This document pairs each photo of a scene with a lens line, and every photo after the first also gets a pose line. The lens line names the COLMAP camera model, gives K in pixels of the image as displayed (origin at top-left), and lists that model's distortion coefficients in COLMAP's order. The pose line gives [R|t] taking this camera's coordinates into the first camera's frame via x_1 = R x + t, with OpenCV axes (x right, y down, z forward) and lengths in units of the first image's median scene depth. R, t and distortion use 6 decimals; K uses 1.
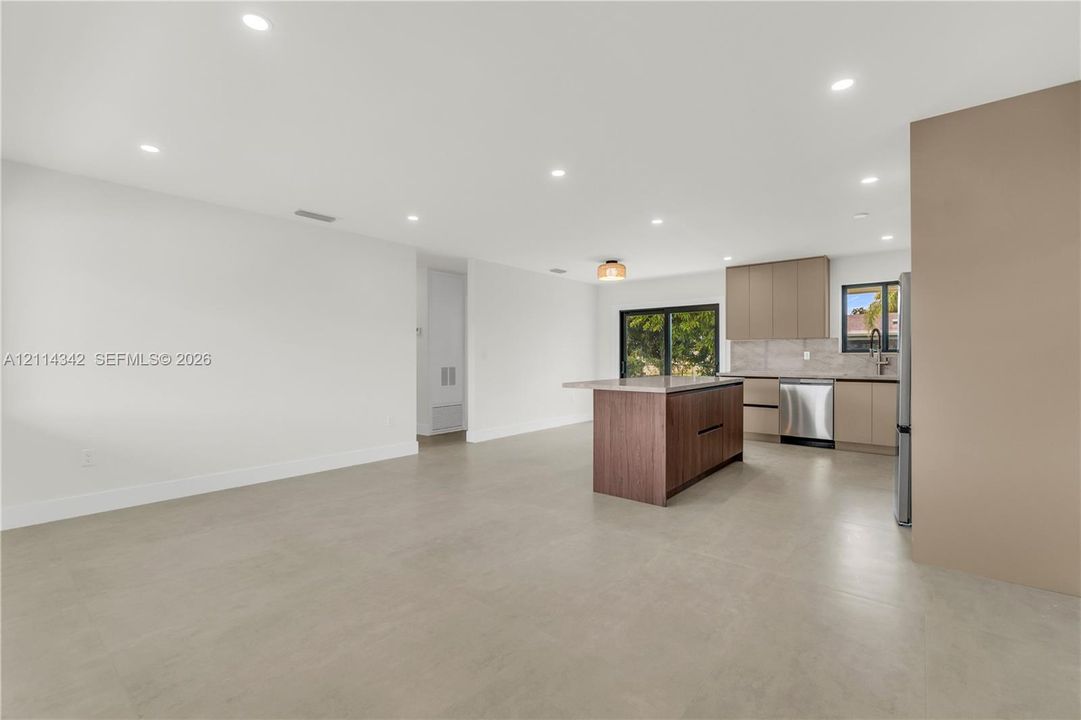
lens RADIAL K [[479.0, 0, 531.6], [0, 479.0, 359.9], [0, 0, 1]] dist [-0.000684, -0.000102]
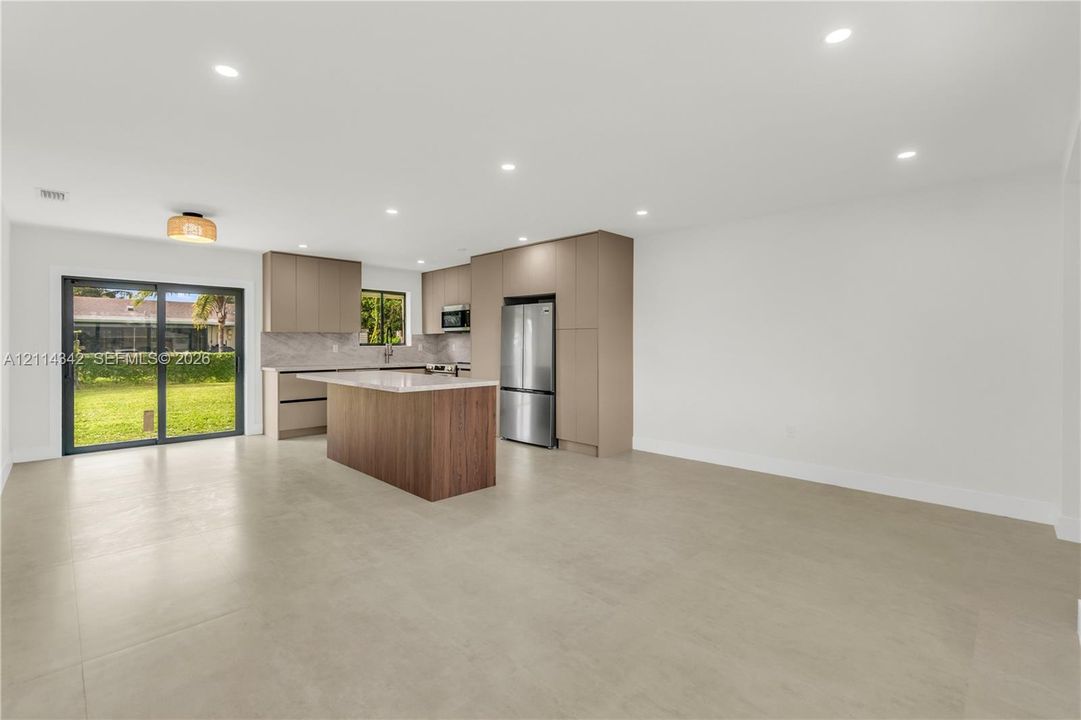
lens RADIAL K [[483.2, 0, 534.4], [0, 483.2, 345.3], [0, 0, 1]] dist [-0.000684, -0.000180]
pose [[0.099616, -0.001511, 0.995025, -0.507457], [0.004946, 0.999987, 0.001024, -0.016377], [-0.995014, 0.004820, 0.099622, 0.468983]]
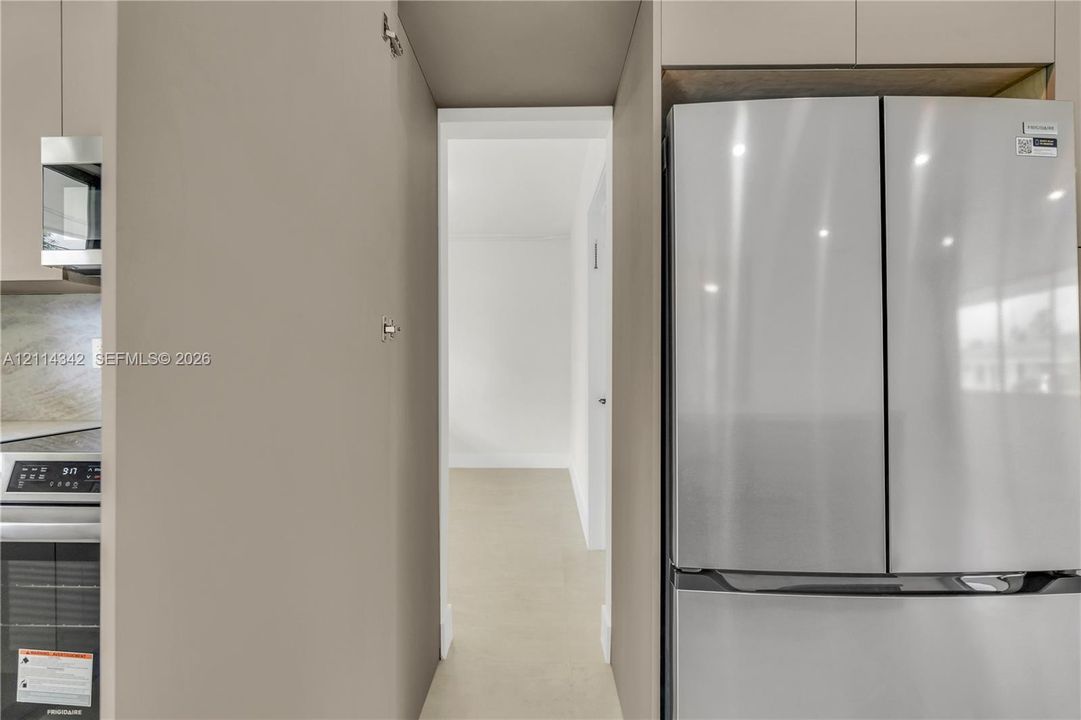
lens RADIAL K [[479.0, 0, 531.6], [0, 479.0, 359.9], [0, 0, 1]] dist [-0.000684, -0.000102]
pose [[-0.614071, 0.003978, 0.789241, 0.389133], [0.008312, 0.999964, 0.001427, -0.004863], [-0.789207, 0.007437, -0.614082, 0.790962]]
